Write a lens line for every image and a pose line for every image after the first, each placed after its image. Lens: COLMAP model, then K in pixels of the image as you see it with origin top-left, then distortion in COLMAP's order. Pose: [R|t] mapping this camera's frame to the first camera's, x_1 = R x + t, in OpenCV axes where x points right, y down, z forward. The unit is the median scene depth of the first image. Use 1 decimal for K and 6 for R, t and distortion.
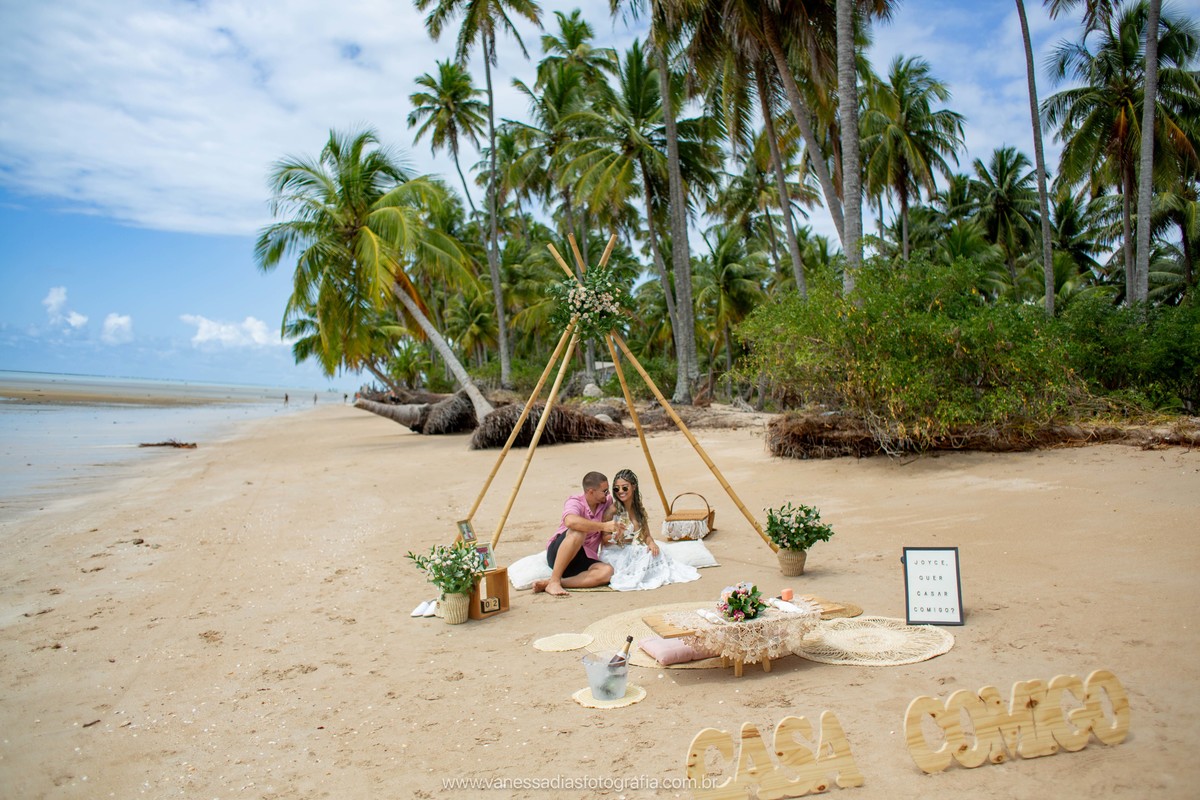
lens RADIAL K [[951.5, 0, 605.6], [0, 951.5, 398.4], [0, 0, 1]] dist [-0.100072, 0.132092]
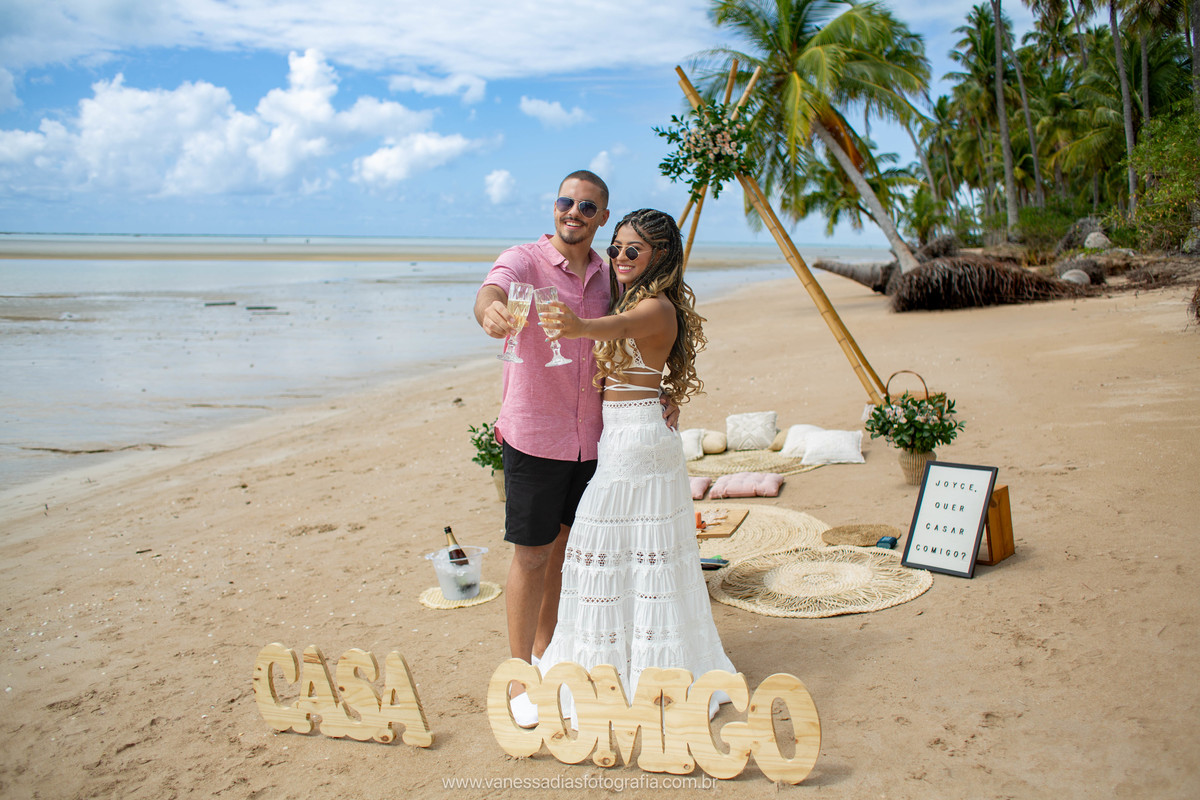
lens RADIAL K [[987.9, 0, 605.0], [0, 987.9, 397.0], [0, 0, 1]] dist [-0.100213, 0.133392]
pose [[0.838279, 0.045138, -0.543370, 0.122010], [0.032666, 0.990620, 0.132686, 0.000775], [0.544262, -0.128977, 0.828941, 0.060750]]
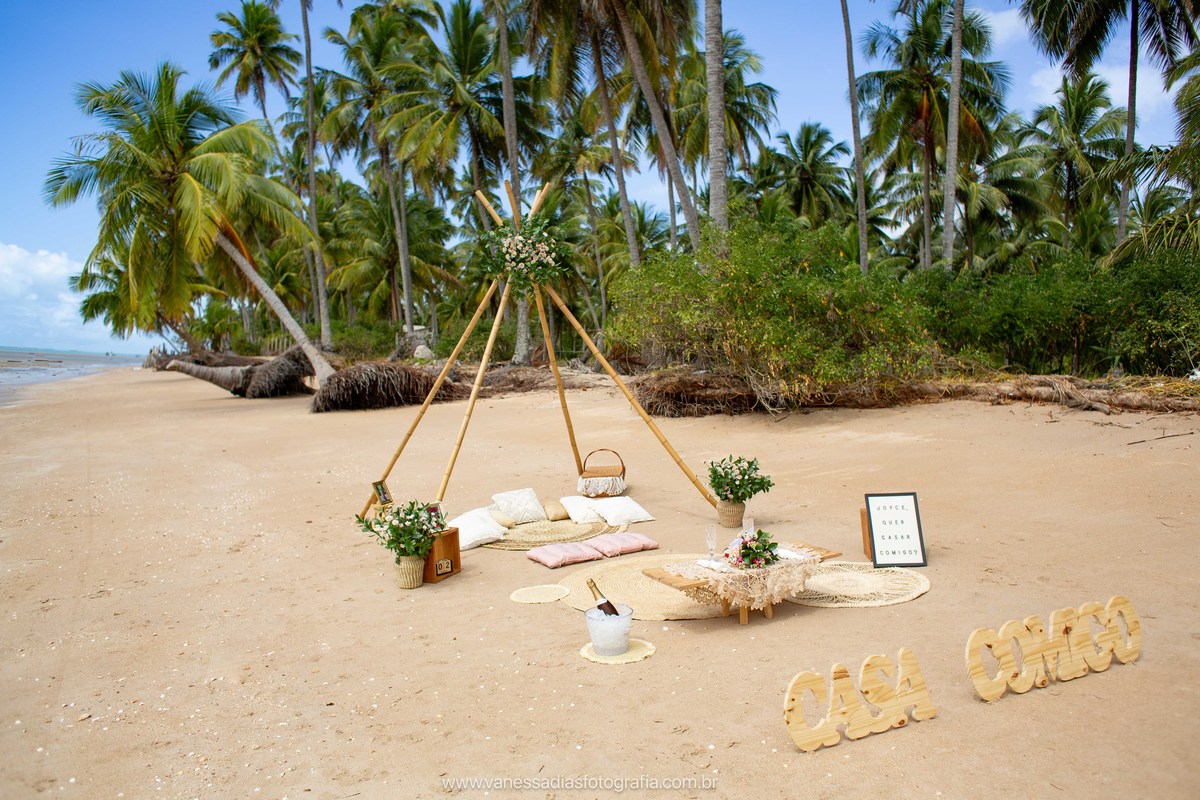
lens RADIAL K [[951.5, 0, 605.6], [0, 951.5, 398.4], [0, 0, 1]] dist [-0.100072, 0.132092]
pose [[0.978452, -0.006080, 0.206383, -0.042205], [-0.001608, 0.999312, 0.037066, 0.003539], [-0.206466, -0.036599, 0.977769, 0.011210]]
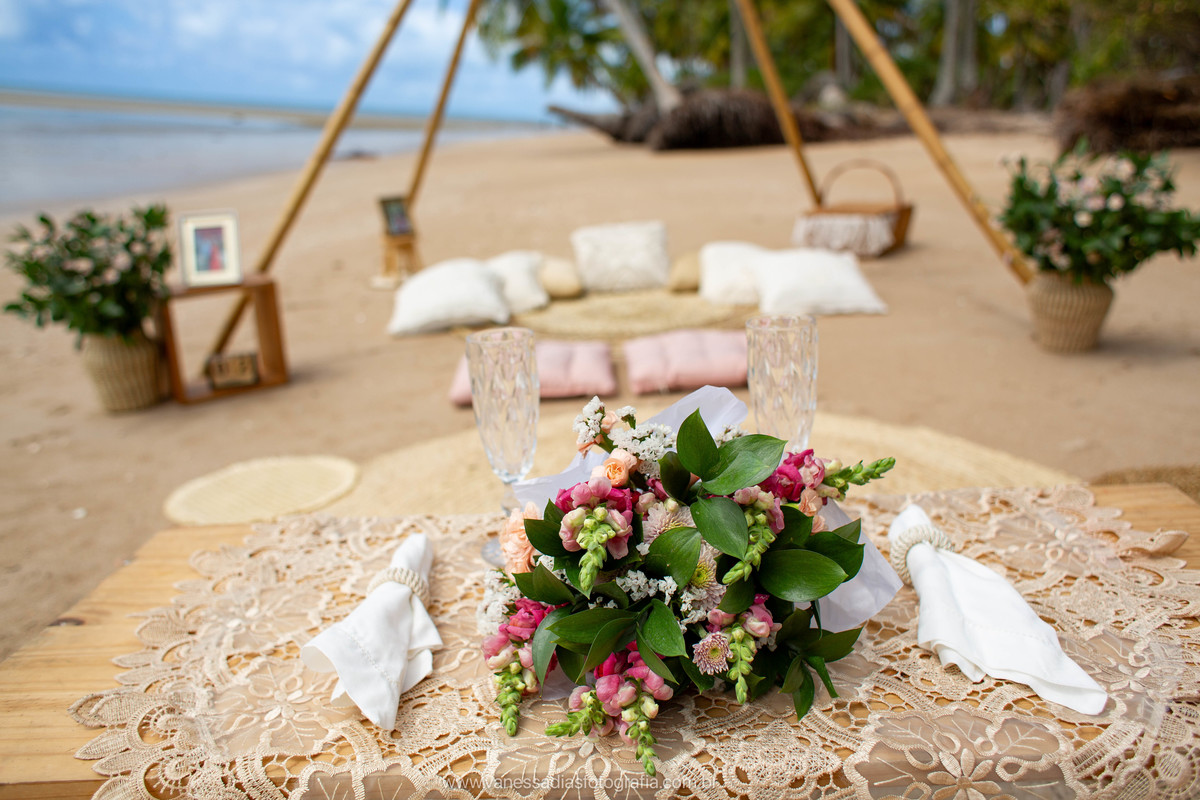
lens RADIAL K [[961.1, 0, 603.4], [0, 961.1, 400.3], [0, 0, 1]] dist [-0.055982, -0.001277]
pose [[0.962259, 0.086074, -0.258163, 0.036067], [-0.013726, 0.962806, 0.269845, 0.032322], [0.271788, -0.256118, 0.927650, 0.179171]]
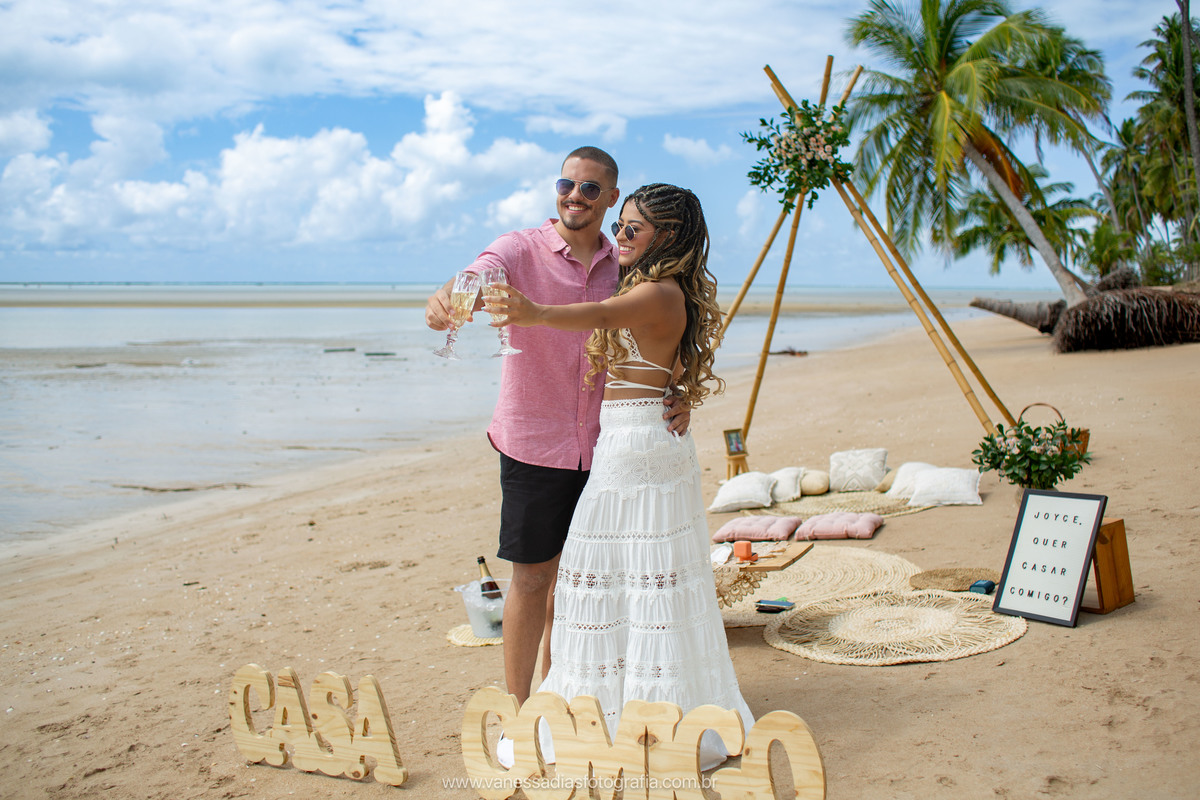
lens RADIAL K [[1066.3, 0, 605.0], [0, 1066.3, 379.9], [0, 0, 1]] dist [-0.097535, 0.130304]
pose [[0.755333, 0.007845, -0.655294, 0.132524], [0.039749, 0.997539, 0.057759, 0.008833], [0.654135, -0.069674, 0.753162, 0.074273]]
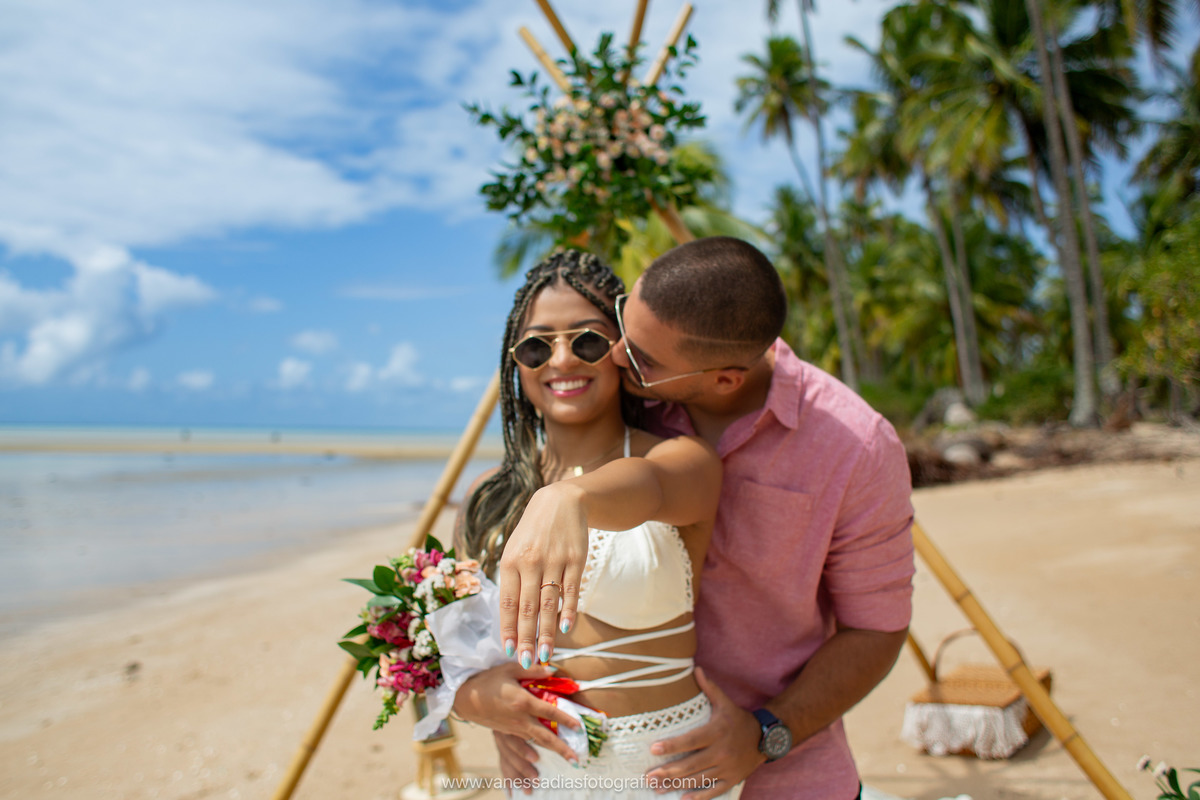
lens RADIAL K [[1063.4, 0, 594.1], [0, 1063.4, 399.9], [0, 0, 1]] dist [-0.115670, 0.153996]
pose [[0.924433, -0.057329, -0.377011, 0.041160], [0.043038, 0.998003, -0.046228, 0.005569], [0.378908, 0.026509, 0.925054, 0.194071]]
